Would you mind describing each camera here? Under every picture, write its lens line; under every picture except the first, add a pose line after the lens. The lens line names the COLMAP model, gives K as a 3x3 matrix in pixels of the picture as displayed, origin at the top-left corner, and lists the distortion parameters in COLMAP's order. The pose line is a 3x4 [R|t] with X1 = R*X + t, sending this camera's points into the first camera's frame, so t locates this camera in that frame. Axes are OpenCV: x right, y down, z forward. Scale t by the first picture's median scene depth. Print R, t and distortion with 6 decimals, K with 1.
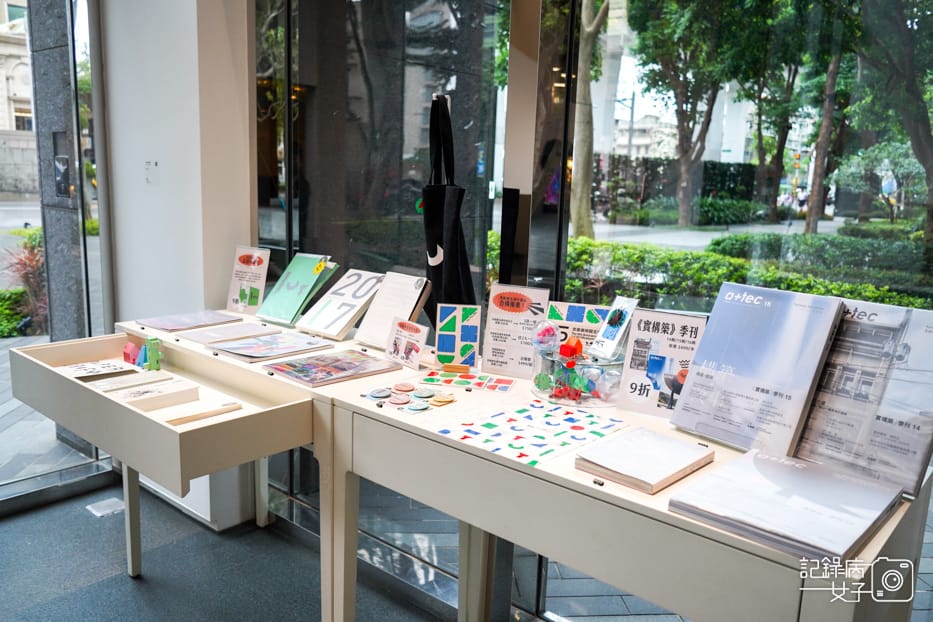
lens RADIAL K [[735.7, 0, 466.5], [0, 735.7, 311.0], [0, 0, 1]] dist [0.004427, 0.002729]
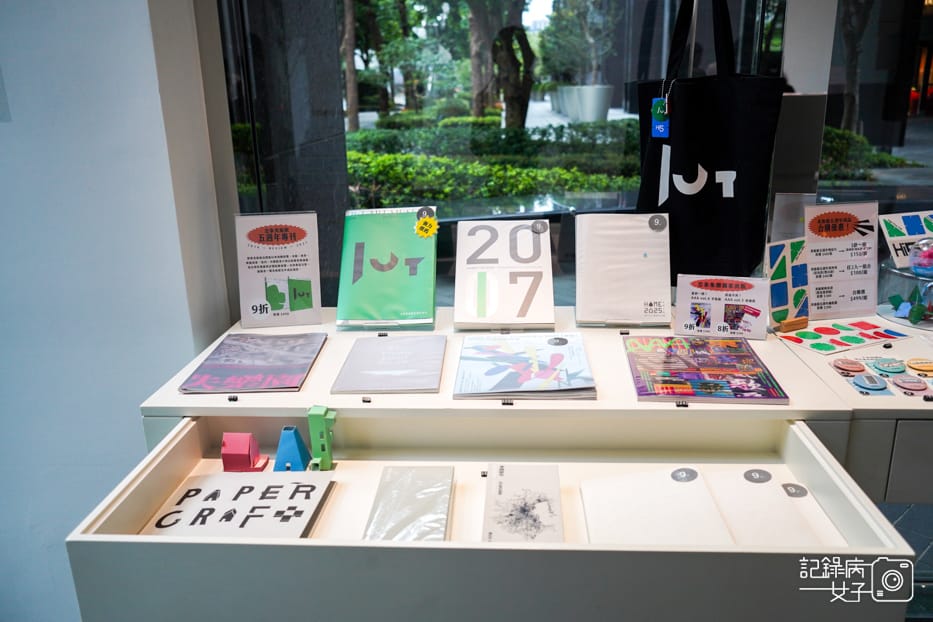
lens RADIAL K [[735.7, 0, 466.5], [0, 735.7, 311.0], [0, 0, 1]] dist [0.004427, 0.002729]
pose [[0.789666, -0.229851, 0.568855, -0.707896], [0.157647, 0.972058, 0.173927, -0.120047], [-0.592937, -0.047666, 0.803837, 0.592371]]
